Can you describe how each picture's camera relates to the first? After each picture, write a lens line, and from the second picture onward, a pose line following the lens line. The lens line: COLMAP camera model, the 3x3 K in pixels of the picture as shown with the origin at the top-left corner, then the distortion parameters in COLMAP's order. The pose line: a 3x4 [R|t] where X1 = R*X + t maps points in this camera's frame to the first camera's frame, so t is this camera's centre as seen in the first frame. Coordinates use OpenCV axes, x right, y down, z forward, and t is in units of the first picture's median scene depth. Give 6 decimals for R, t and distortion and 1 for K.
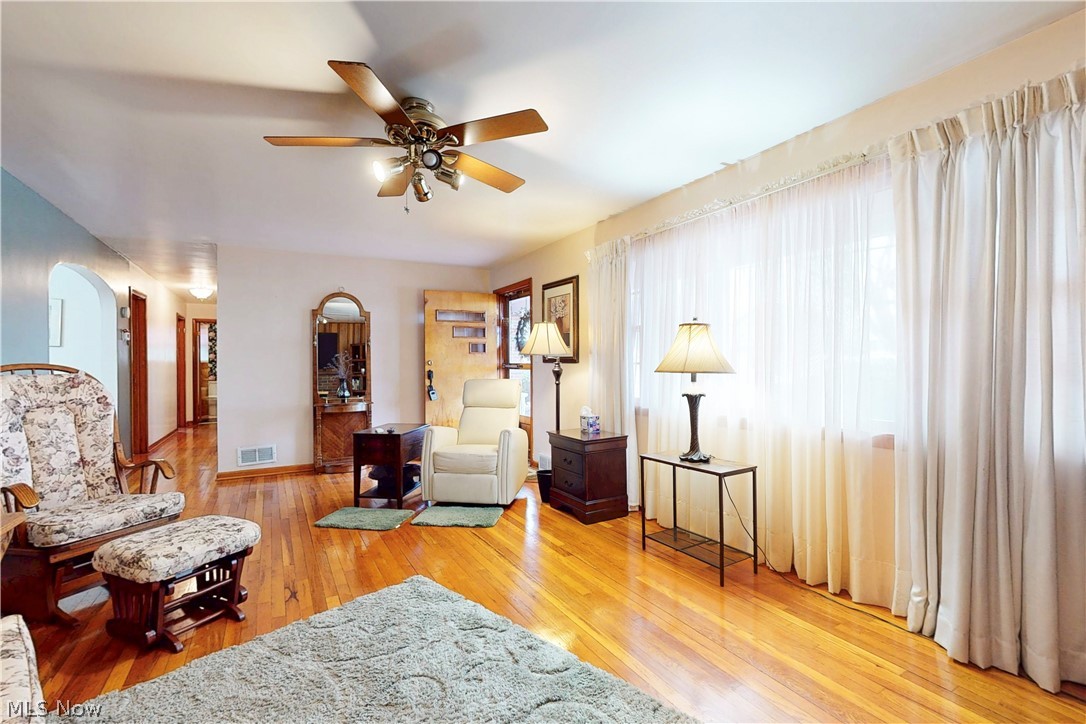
lens RADIAL K [[471.7, 0, 541.8], [0, 471.7, 363.0], [0, 0, 1]] dist [0.002365, -0.000486]
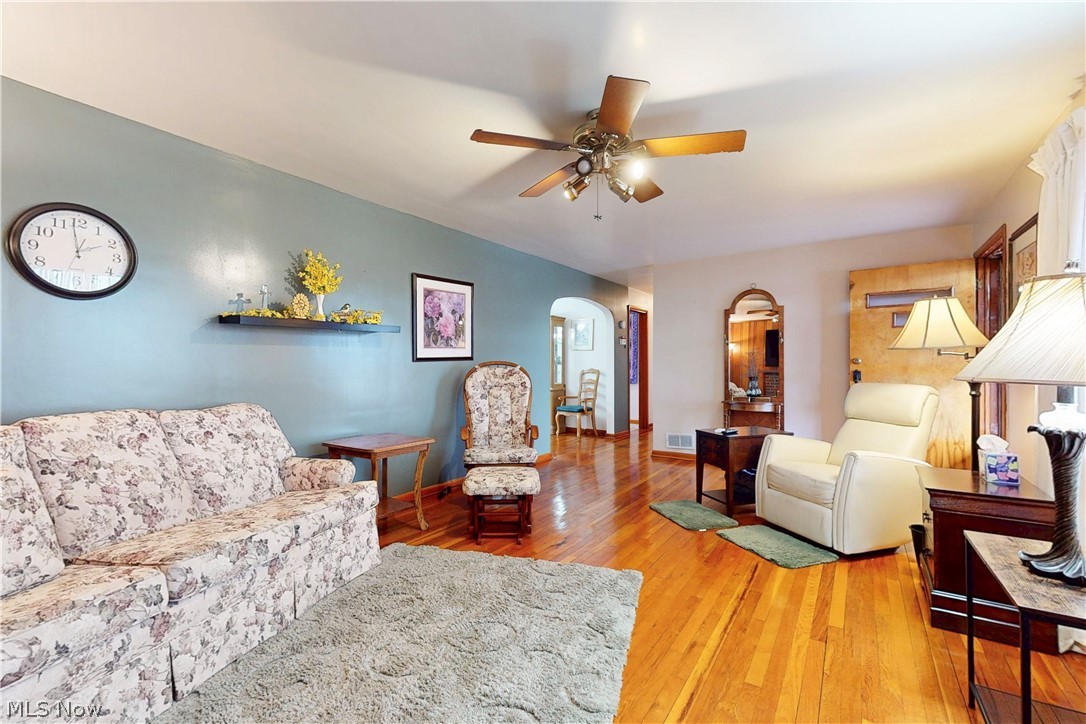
lens RADIAL K [[471.7, 0, 544.6], [0, 471.7, 361.6], [0, 0, 1]] dist [0.002365, -0.000486]
pose [[0.448474, 0.002315, -0.893793, 0.506455], [-0.000357, 0.999997, 0.002410, -0.001789], [0.893796, -0.000762, 0.448473, 0.338345]]
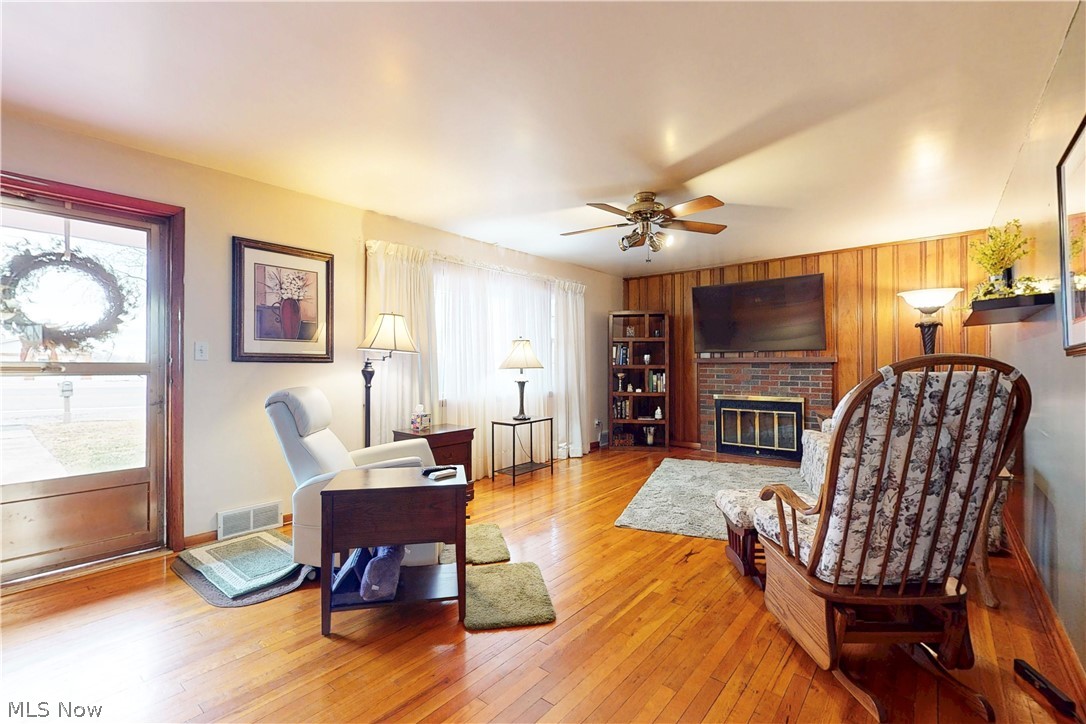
lens RADIAL K [[471.7, 0, 542.3], [0, 471.7, 361.9], [0, 0, 1]] dist [0.002365, -0.000486]
pose [[-0.347899, 0.006900, 0.937507, -1.314803], [0.001694, 0.999976, -0.006731, 0.008281], [-0.937531, -0.000753, -0.347902, 1.525607]]
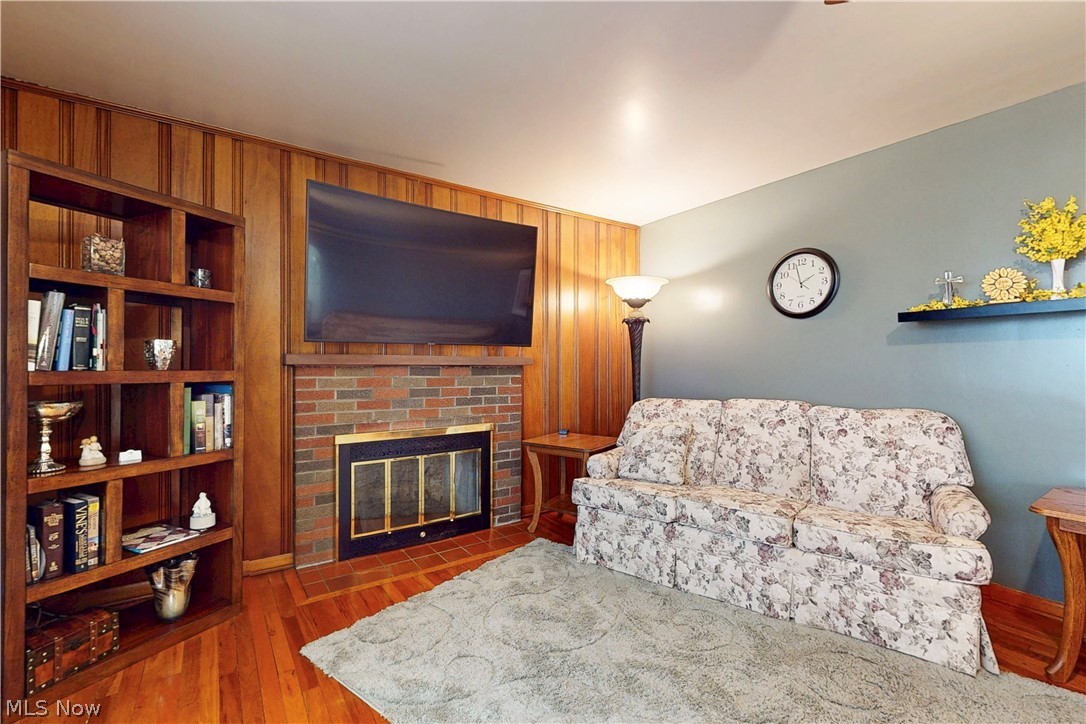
lens RADIAL K [[471.7, 0, 547.7], [0, 471.7, 365.3], [0, 0, 1]] dist [0.002365, -0.000486]
pose [[-0.996122, 0.003739, -0.087906, 0.103478], [0.004335, 0.999969, -0.006592, 0.007917], [0.087878, -0.006947, -0.996107, 1.039937]]
